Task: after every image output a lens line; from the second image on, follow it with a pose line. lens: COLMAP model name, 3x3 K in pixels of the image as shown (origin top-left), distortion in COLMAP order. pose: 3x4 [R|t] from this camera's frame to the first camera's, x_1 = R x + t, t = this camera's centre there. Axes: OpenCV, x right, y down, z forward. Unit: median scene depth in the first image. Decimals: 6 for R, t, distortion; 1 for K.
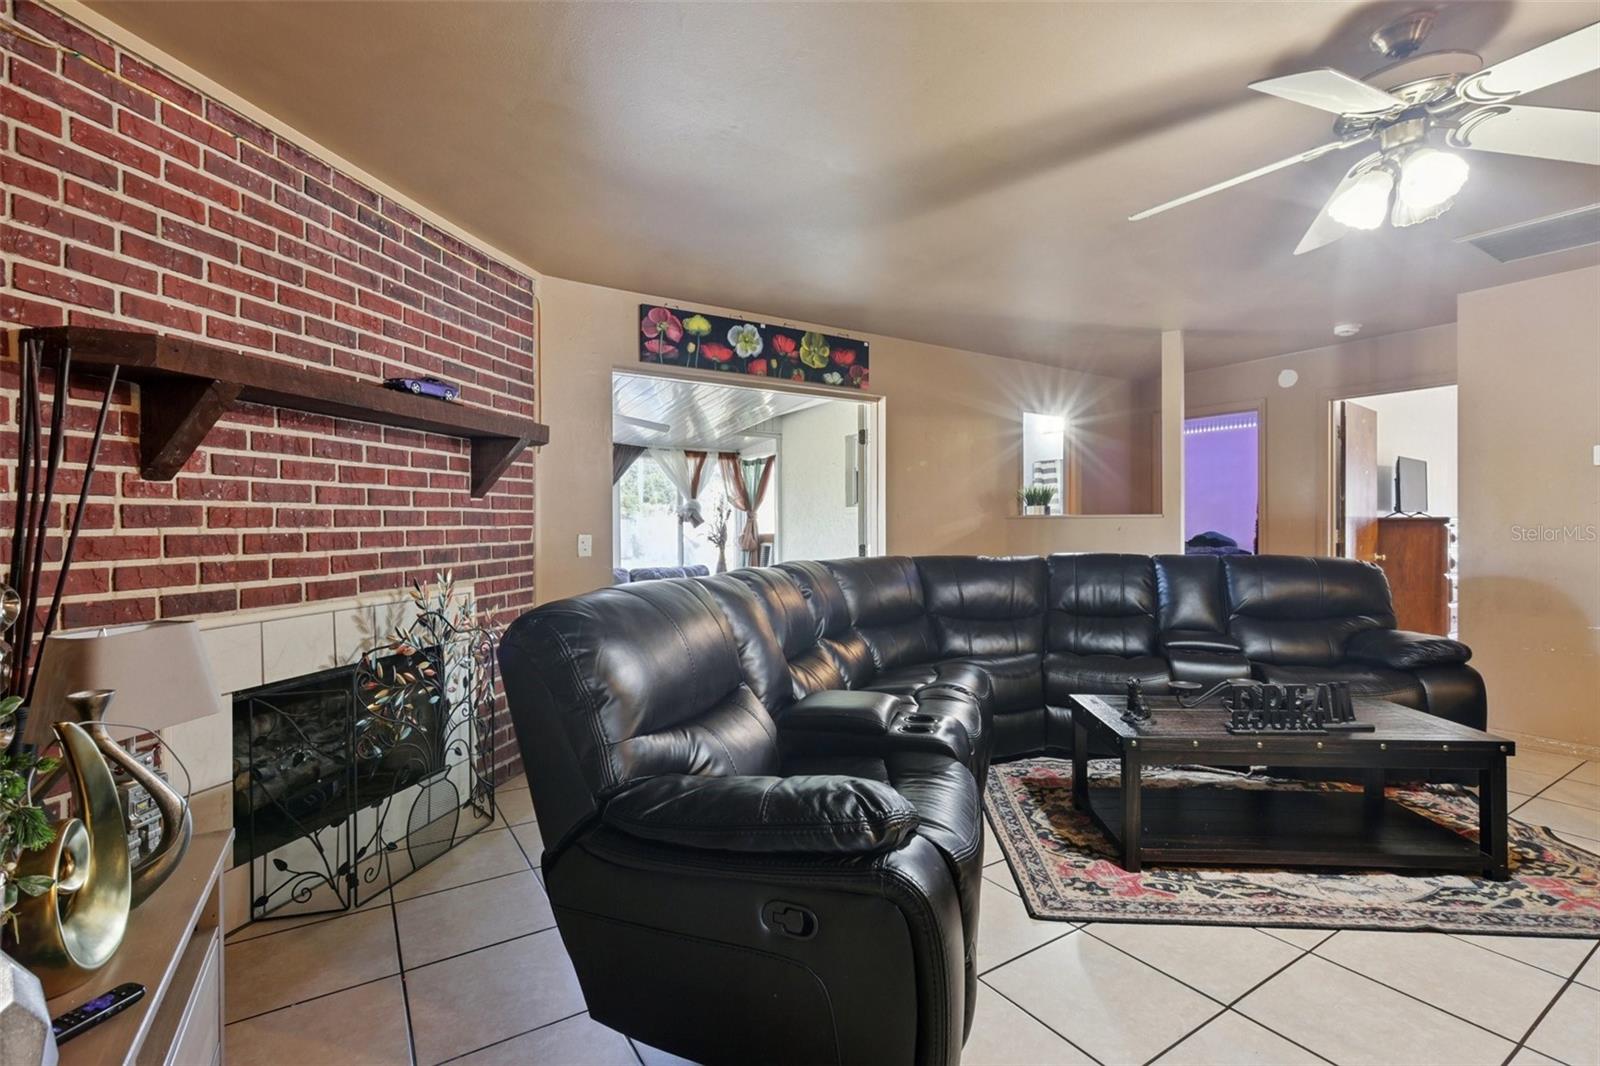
lens RADIAL K [[723.8, 0, 799.1], [0, 723.8, 527.4], [0, 0, 1]] dist [0.000386, 0.000410]
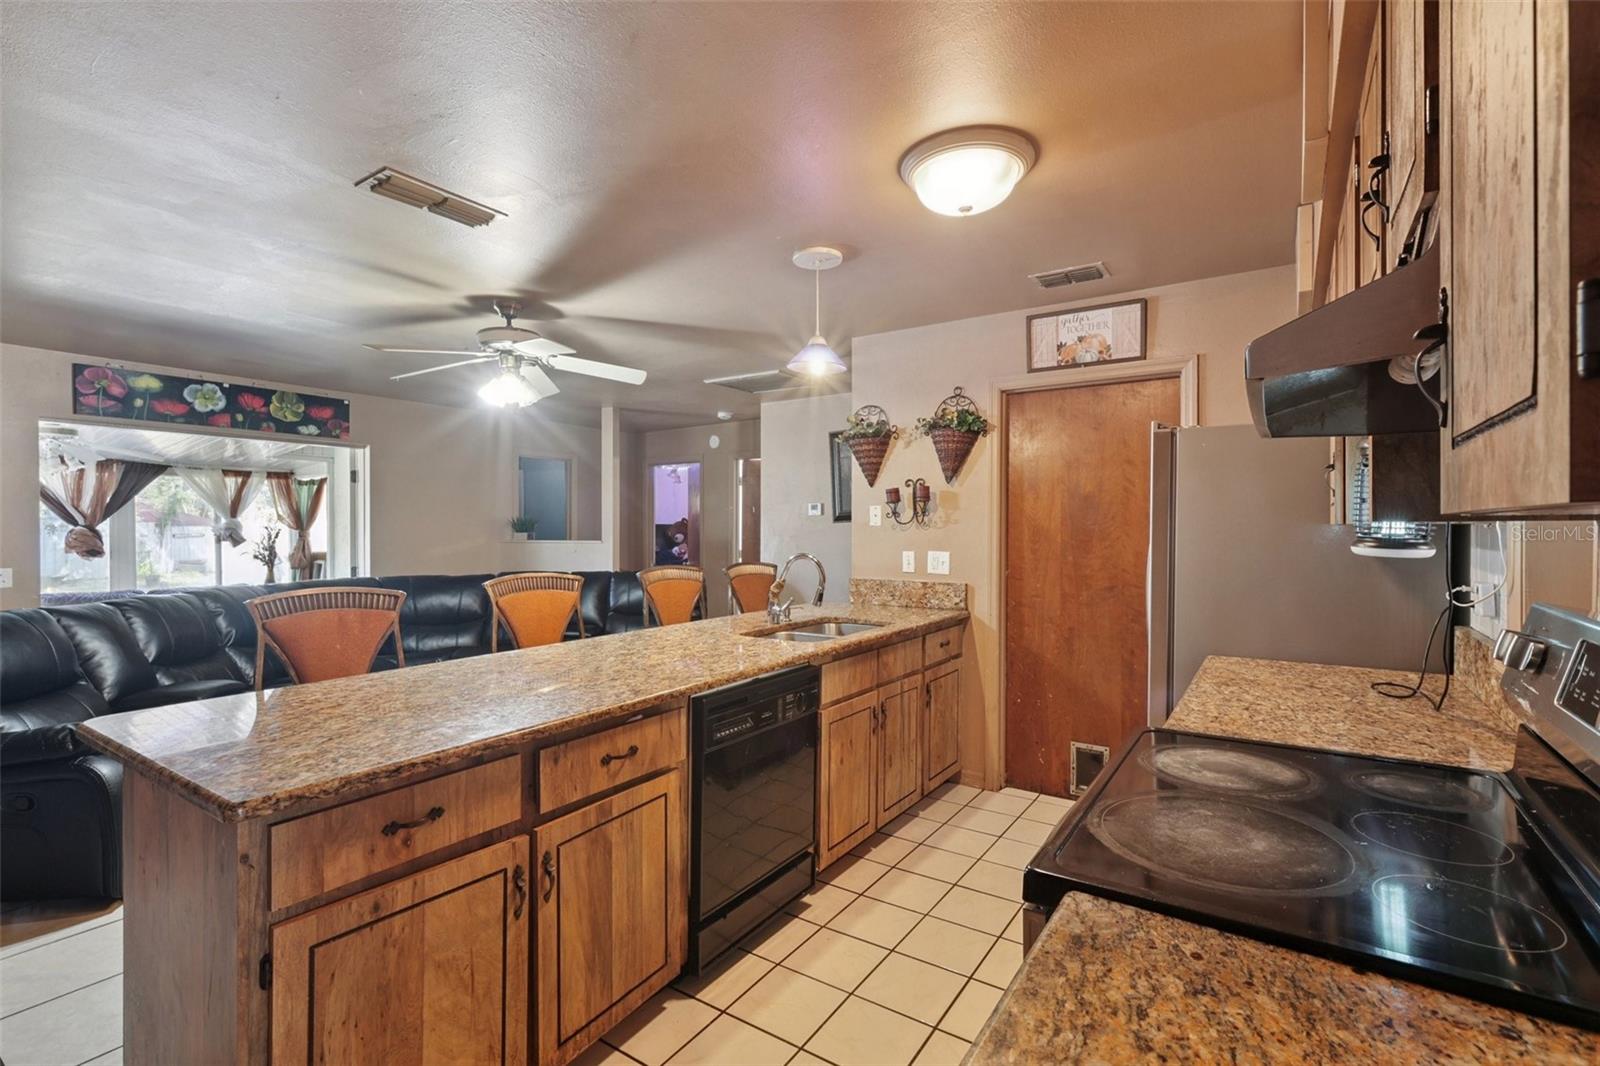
lens RADIAL K [[718.6, 0, 807.8], [0, 718.6, 536.1], [0, 0, 1]] dist [-0.000827, 0.001538]
pose [[0.913891, -0.003950, 0.405941, 0.348562], [0.000725, 0.999967, 0.008099, -0.042733], [-0.405959, -0.007107, 0.913863, -0.466962]]
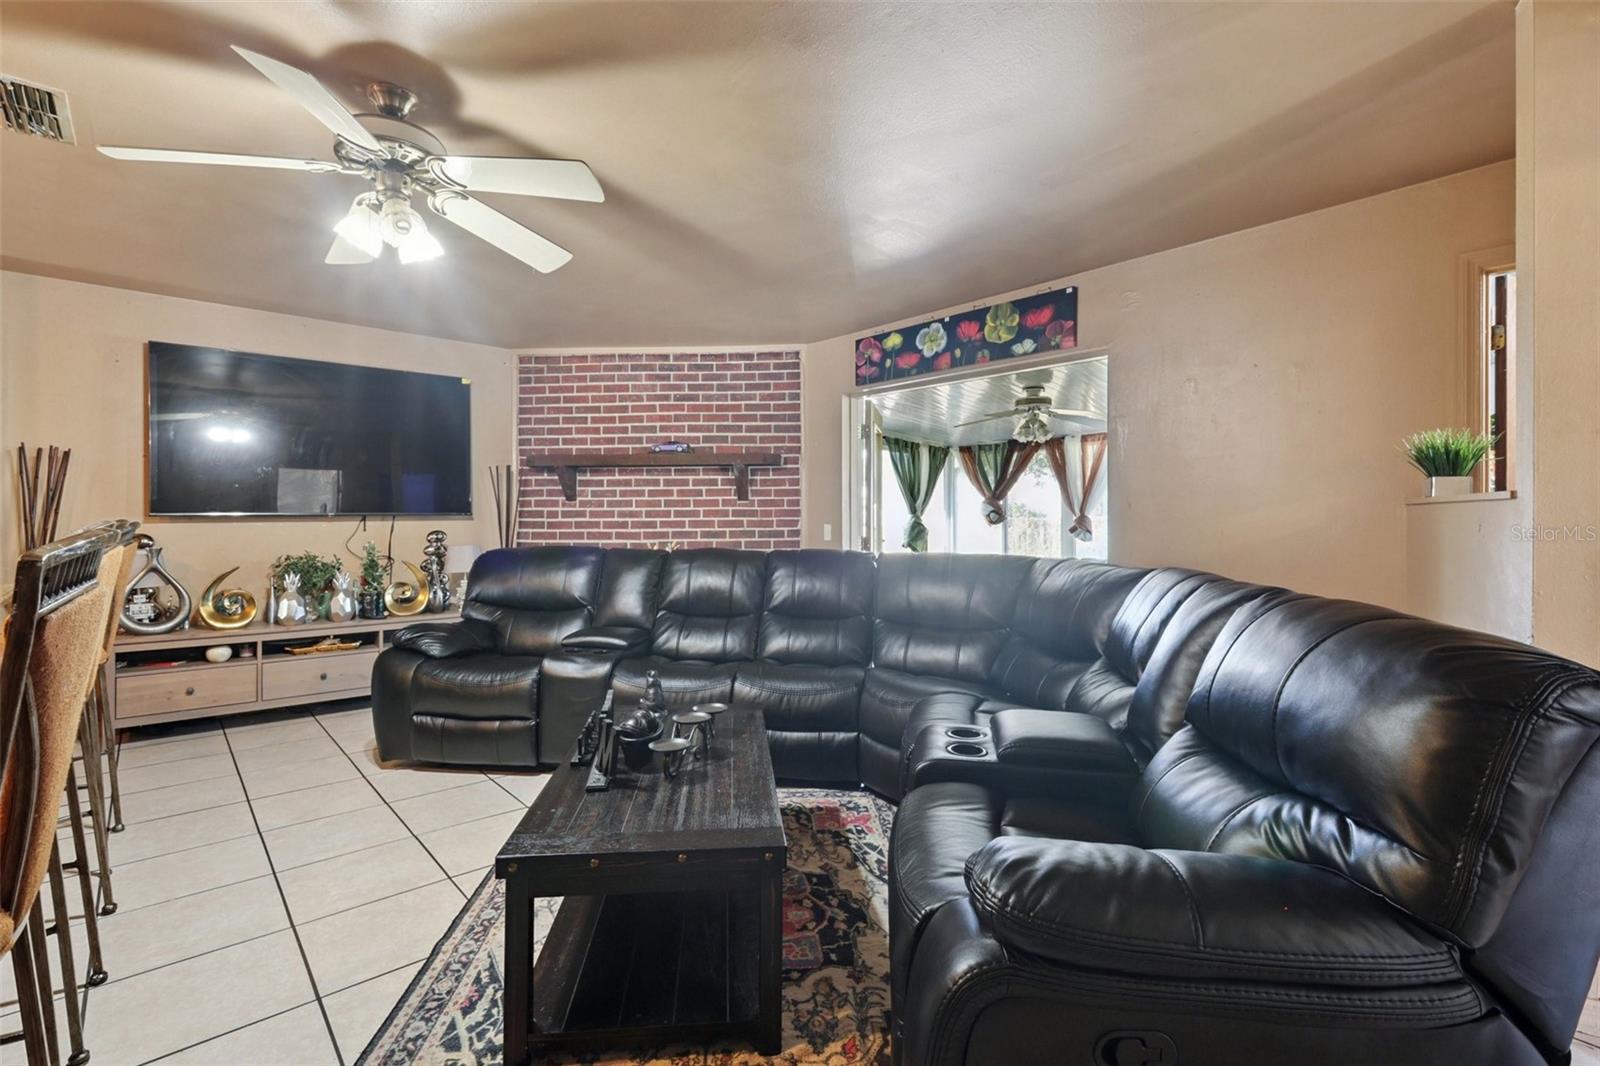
lens RADIAL K [[723.5, 0, 799.5], [0, 723.5, 518.0], [0, 0, 1]] dist [-0.002290, 0.000306]
pose [[0.163999, 0.003099, -0.986456, 0.932605], [-0.002211, 0.999994, 0.002774, -0.004728], [0.986458, 0.001726, 0.164005, 0.650277]]
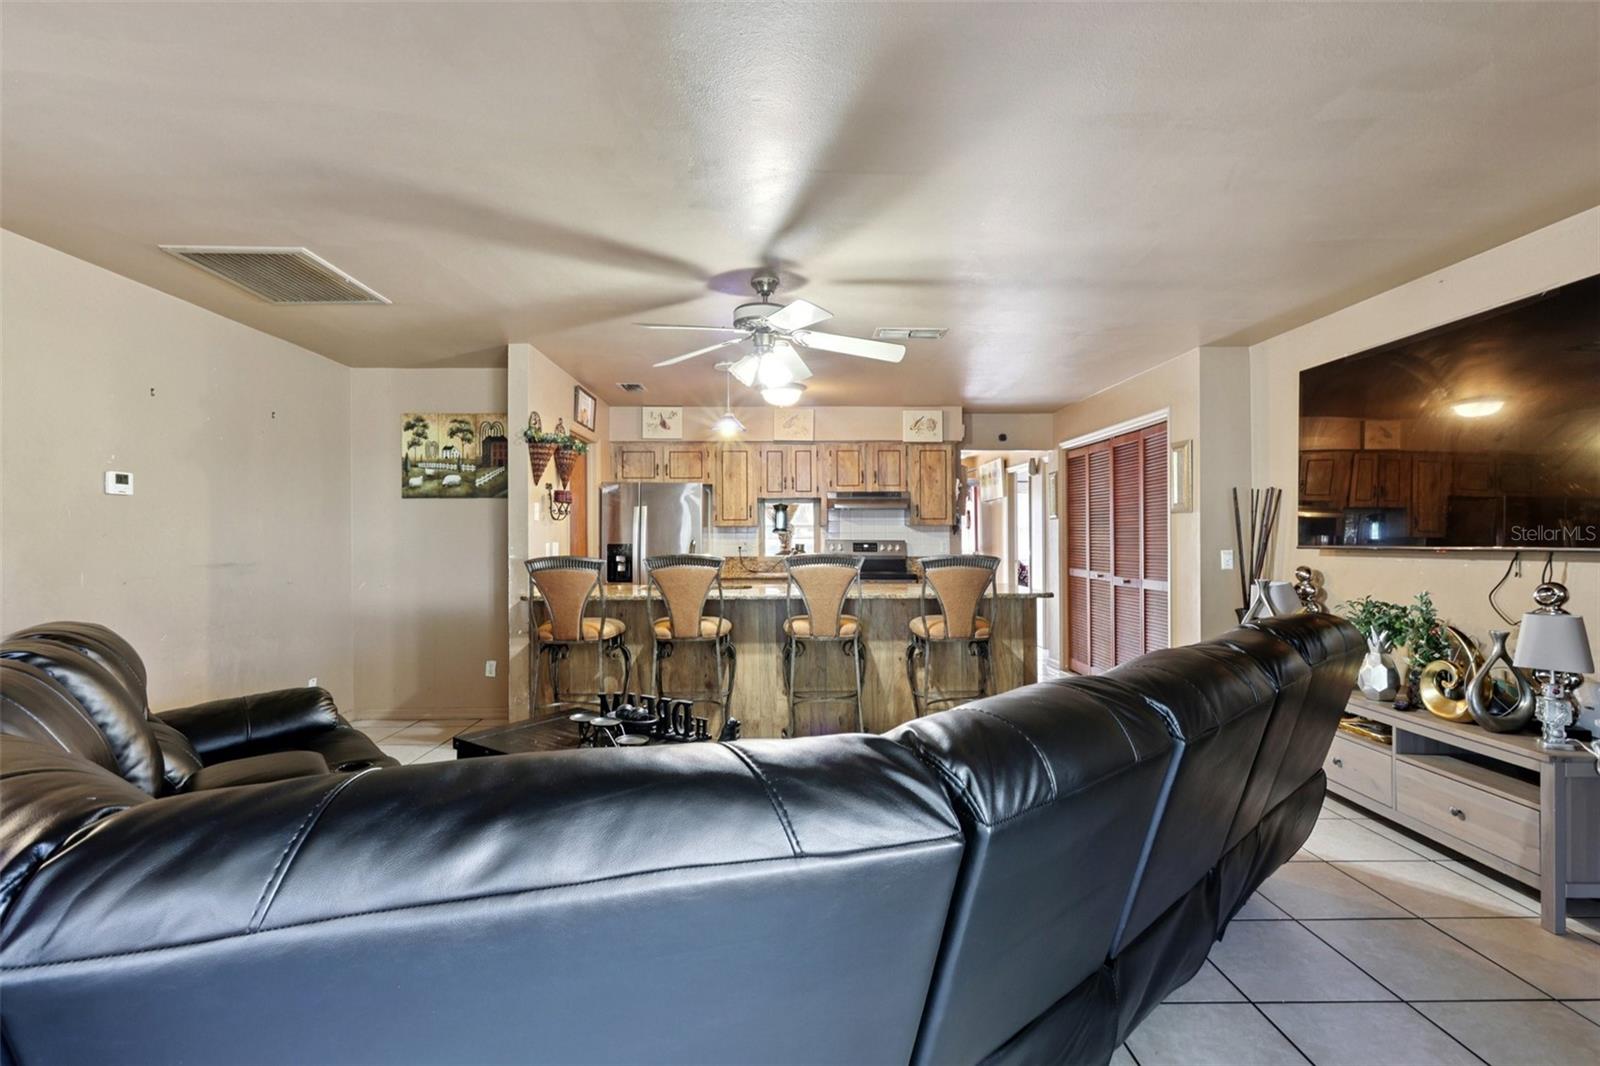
lens RADIAL K [[725.9, 0, 782.0], [0, 725.9, 536.1], [0, 0, 1]] dist [-0.000642, 0.000144]
pose [[-0.848423, 0.005408, 0.529291, -0.067052], [0.006504, 0.999979, 0.000208, -0.023440], [-0.529279, 0.003619, -0.848440, 1.125031]]
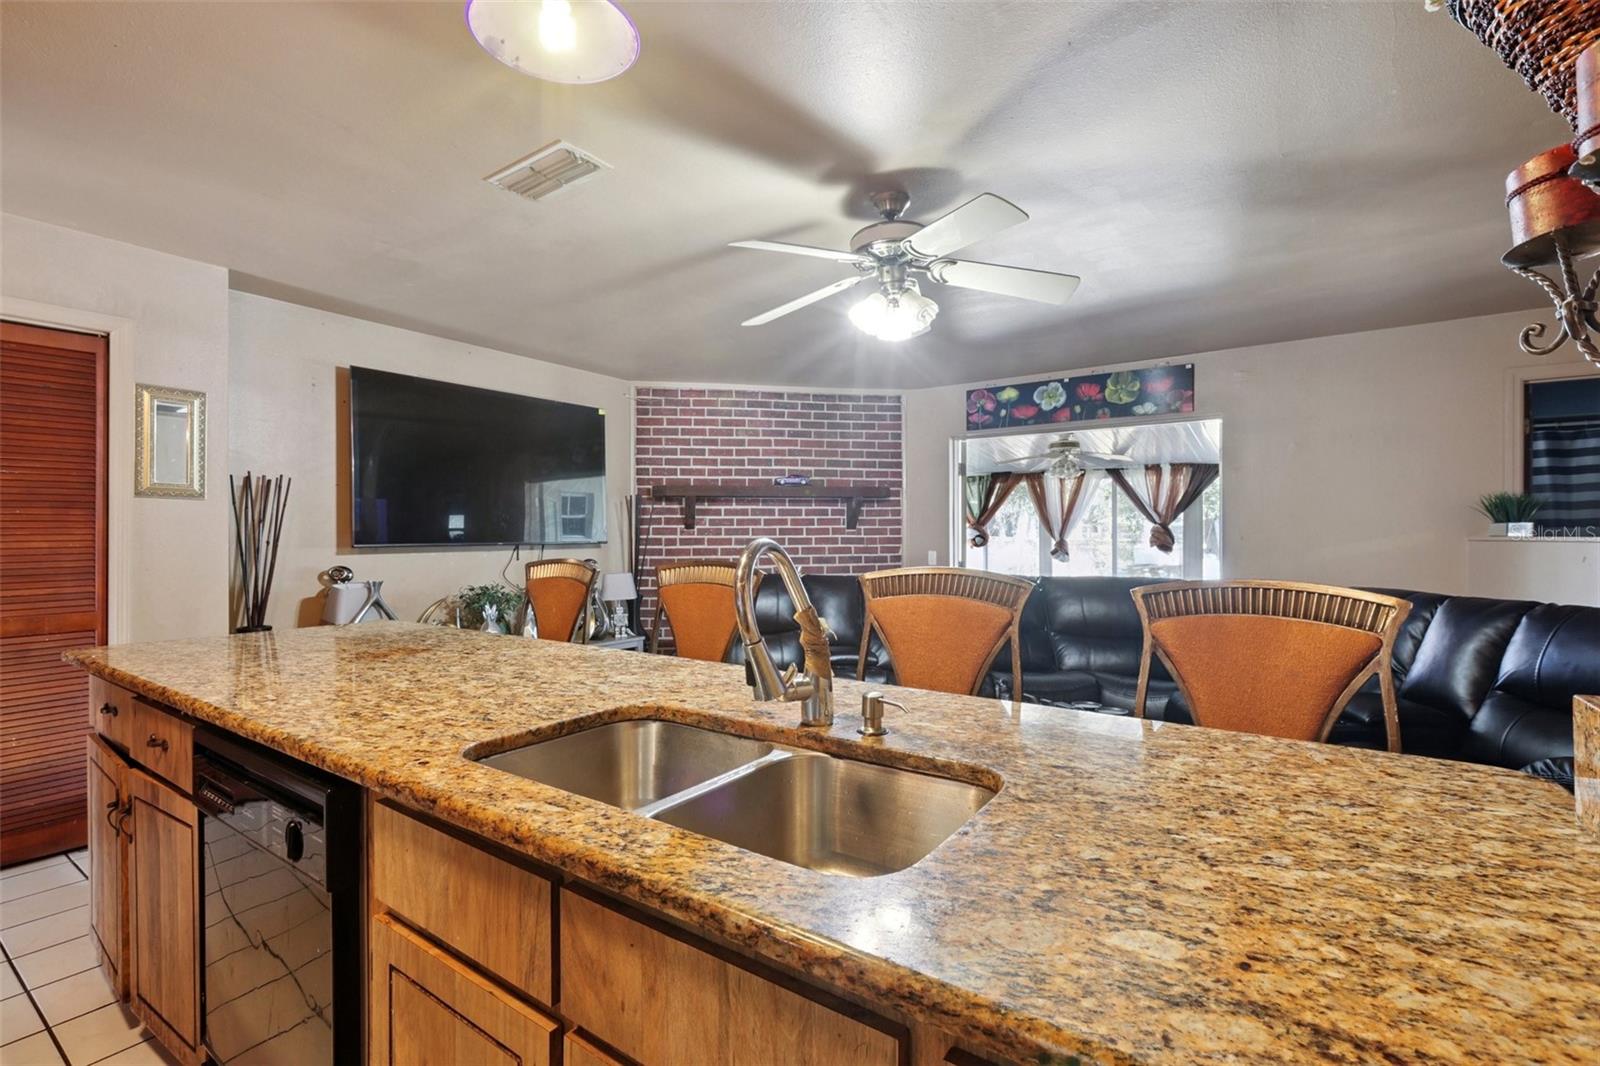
lens RADIAL K [[715.6, 0, 802.4], [0, 715.6, 543.7], [0, 0, 1]] dist [-0.001136, 0.001109]
pose [[0.380073, 0.014090, -0.924849, 0.908699], [-0.003209, 0.999898, 0.013915, -0.022593], [0.924951, -0.002321, 0.380080, 0.146540]]
